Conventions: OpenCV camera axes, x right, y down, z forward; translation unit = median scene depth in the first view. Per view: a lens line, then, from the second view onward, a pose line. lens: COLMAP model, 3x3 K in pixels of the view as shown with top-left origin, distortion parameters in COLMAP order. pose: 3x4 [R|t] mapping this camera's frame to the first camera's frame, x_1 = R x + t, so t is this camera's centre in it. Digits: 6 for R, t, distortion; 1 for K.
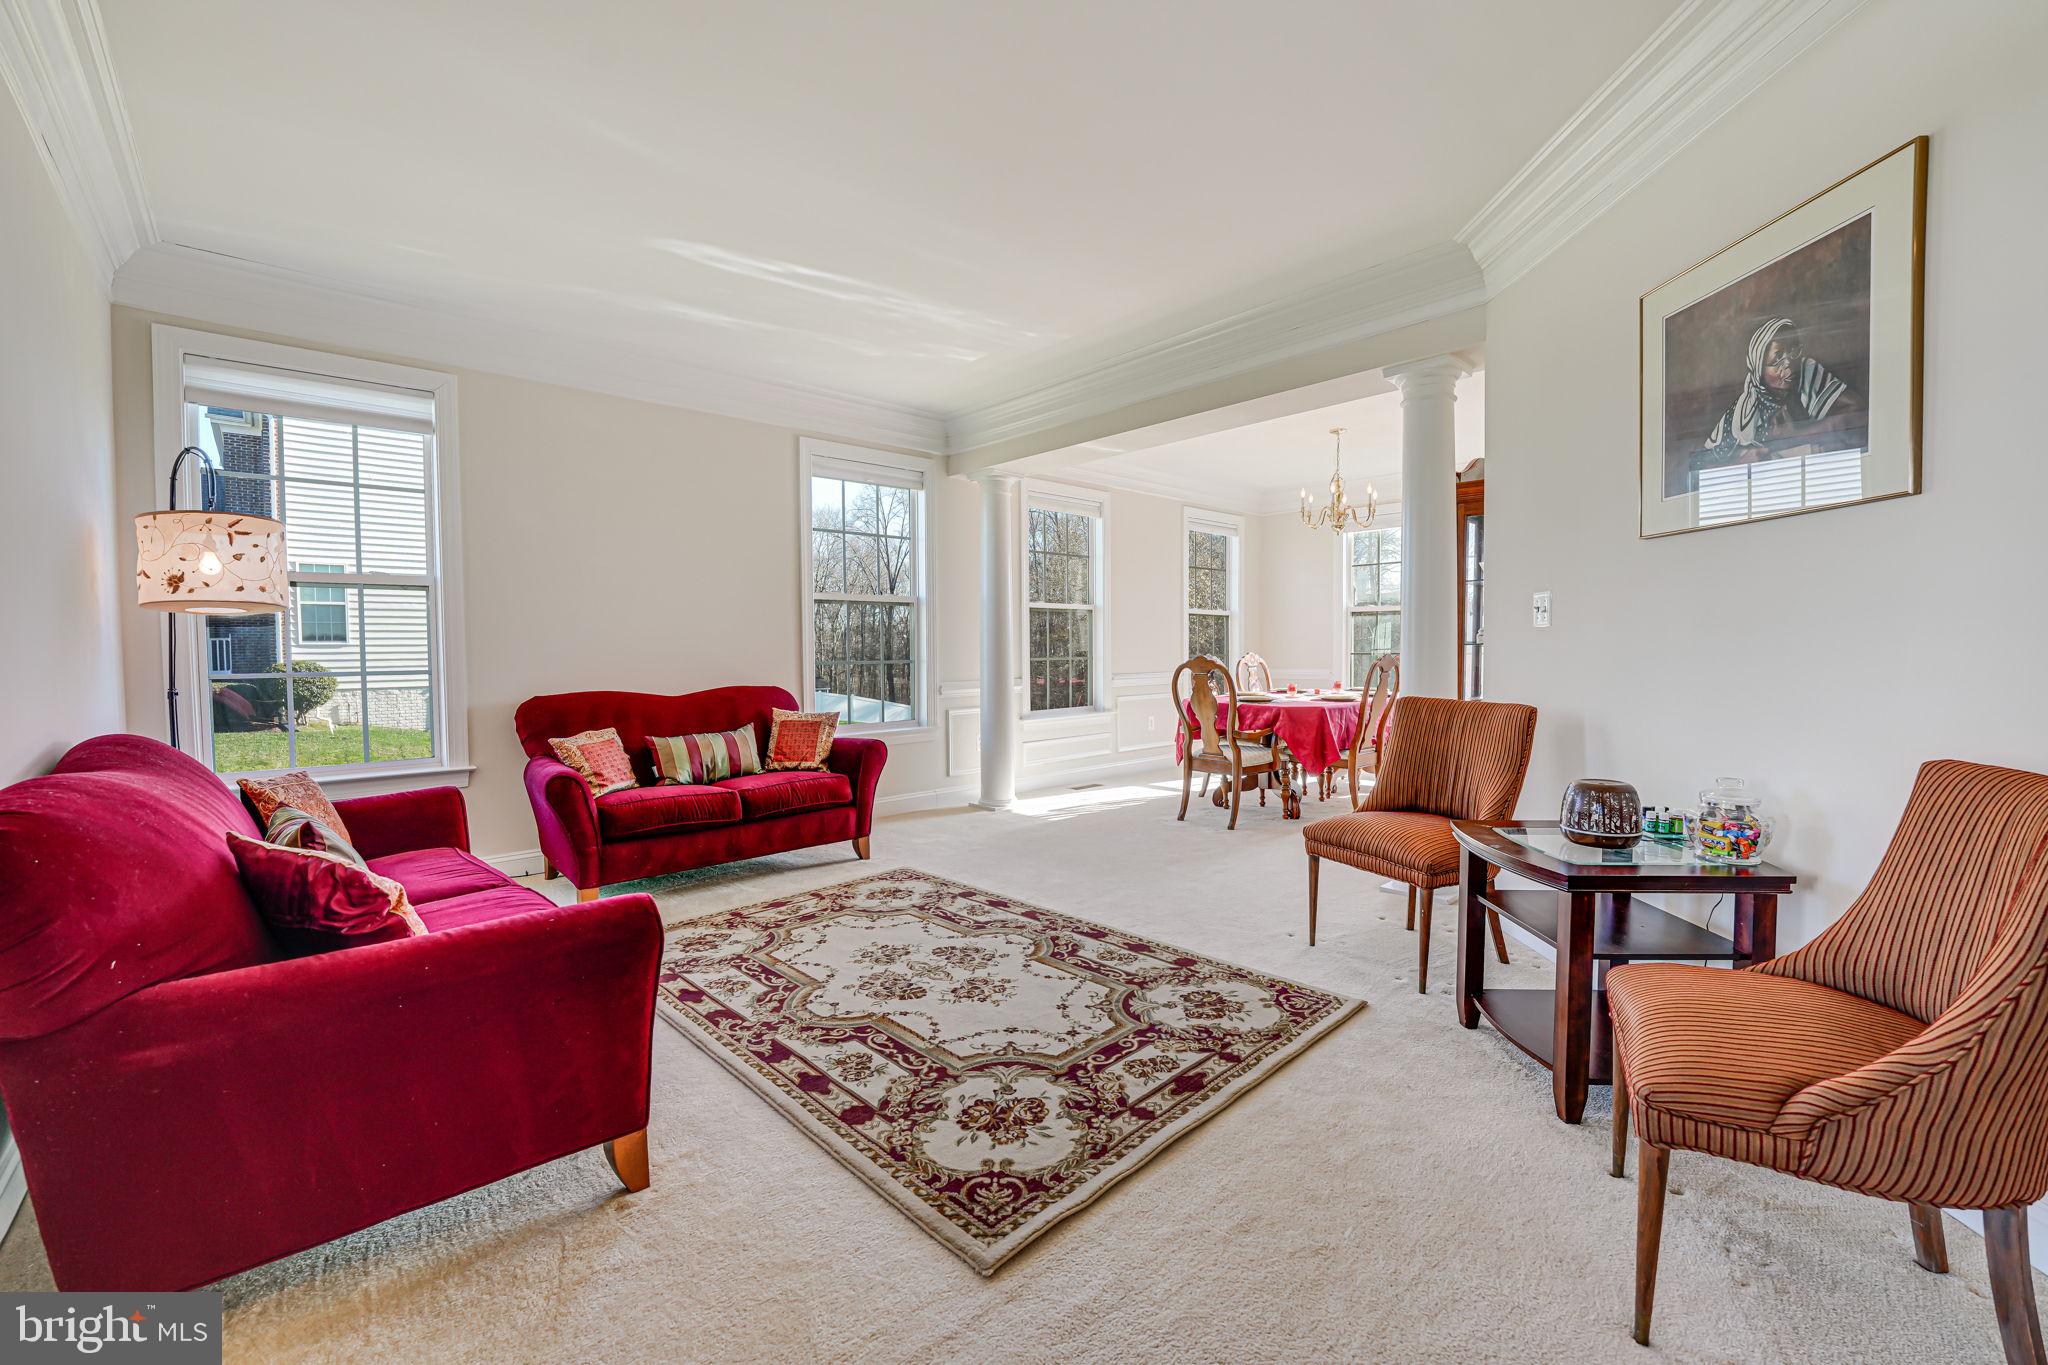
lens RADIAL K [[831.1, 0, 1013.5], [0, 831.1, 670.3], [0, 0, 1]] dist [-0.024489, 0.002147]
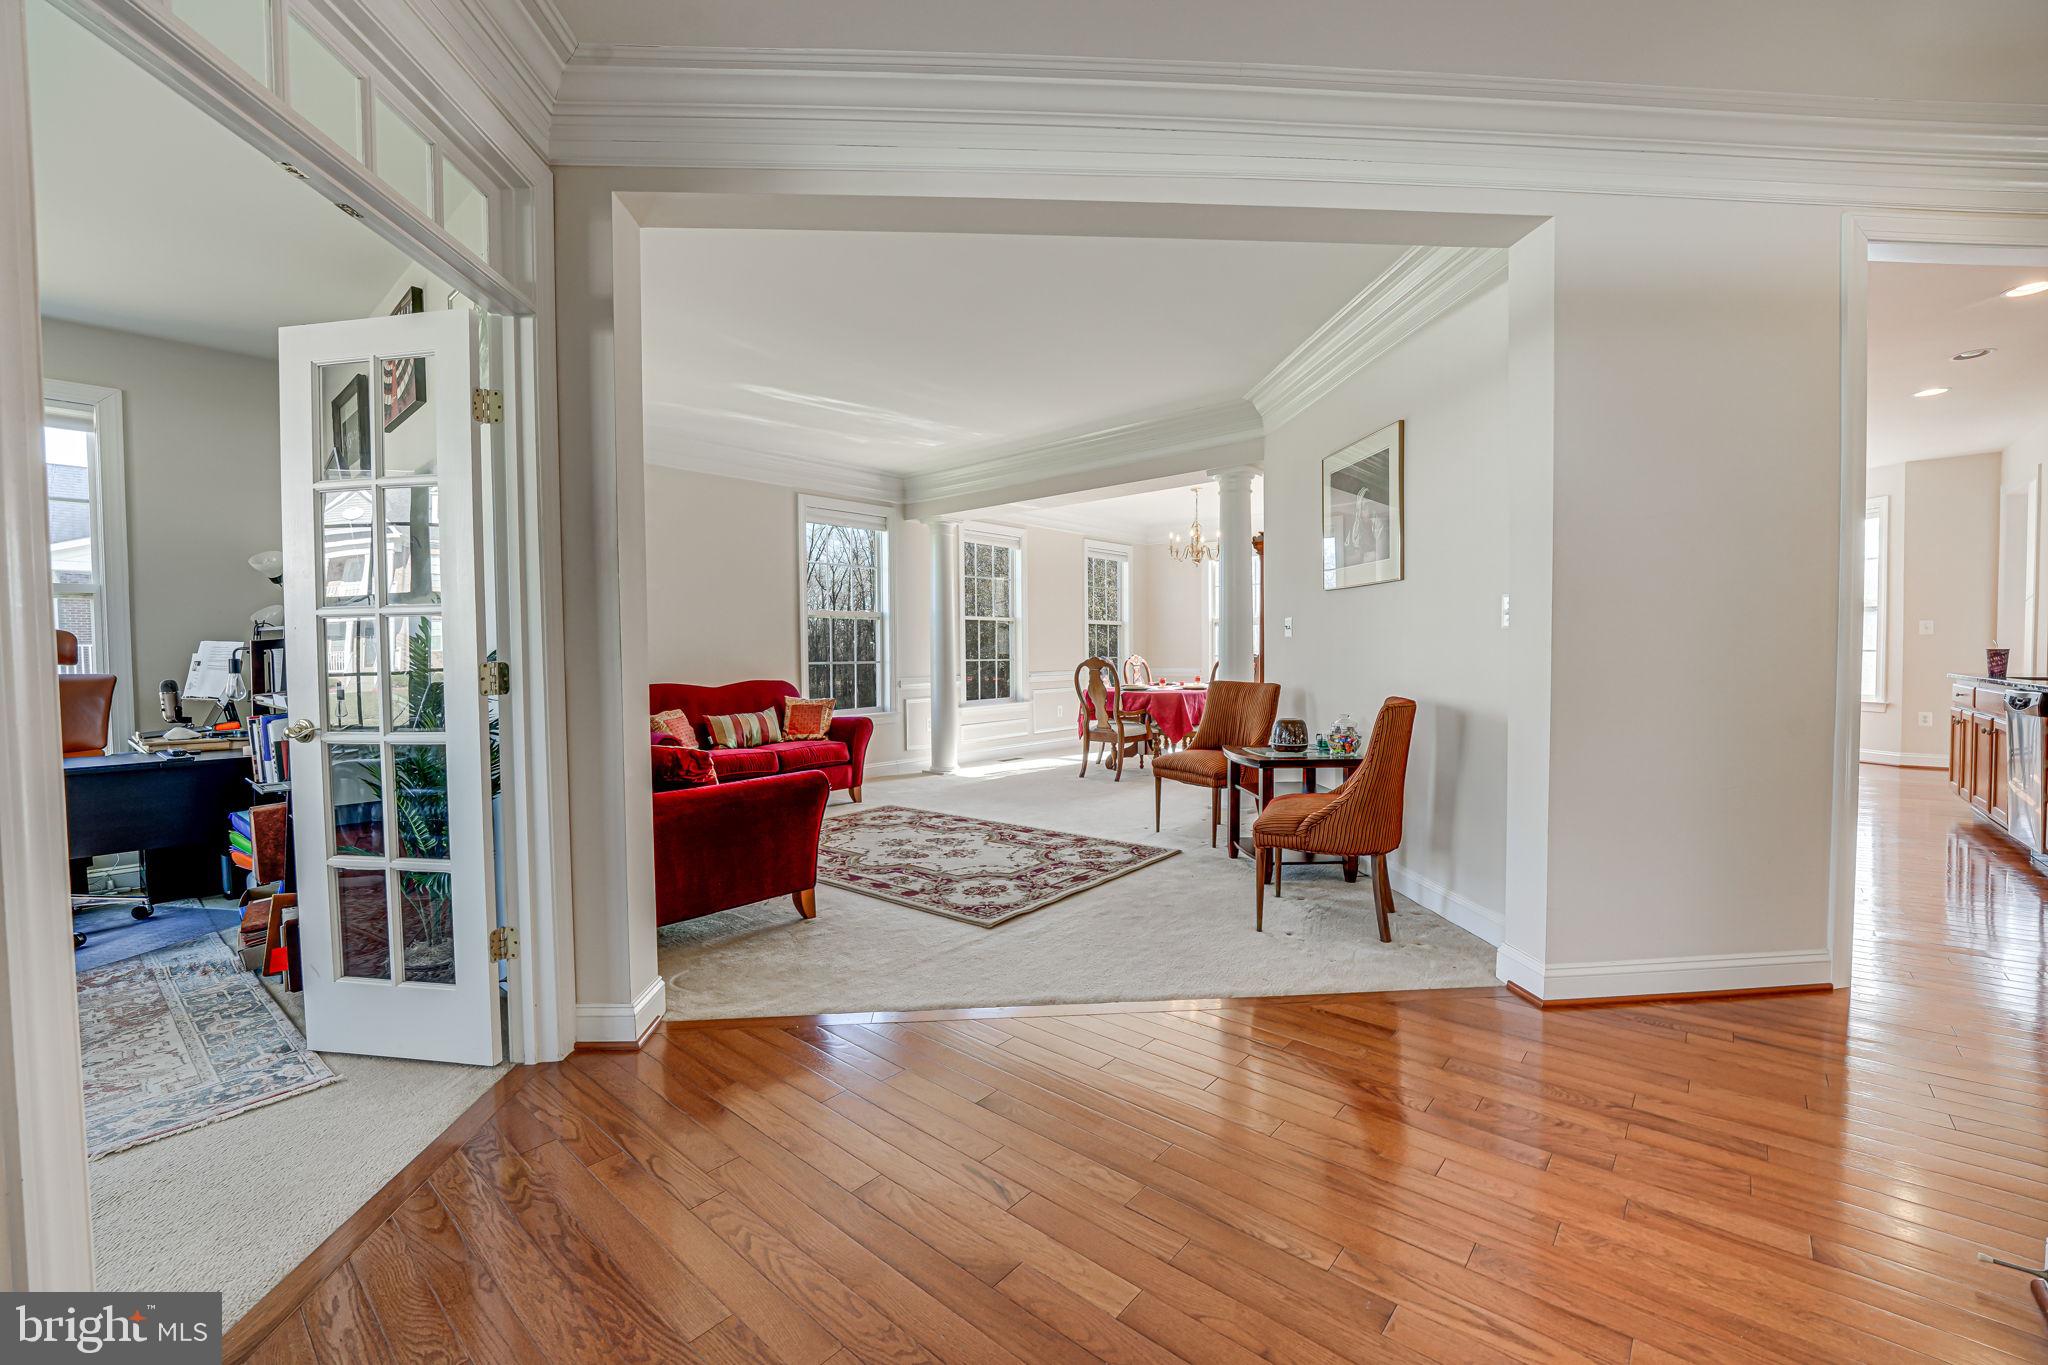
lens RADIAL K [[831.1, 0, 1029.9], [0, 831.1, 677.6], [0, 0, 1]] dist [-0.024489, 0.002147]
pose [[0.991661, -0.006144, 0.128724, -0.077289], [0.005789, 0.999978, 0.003129, 0.015714], [-0.128740, -0.002358, 0.991676, -0.465257]]
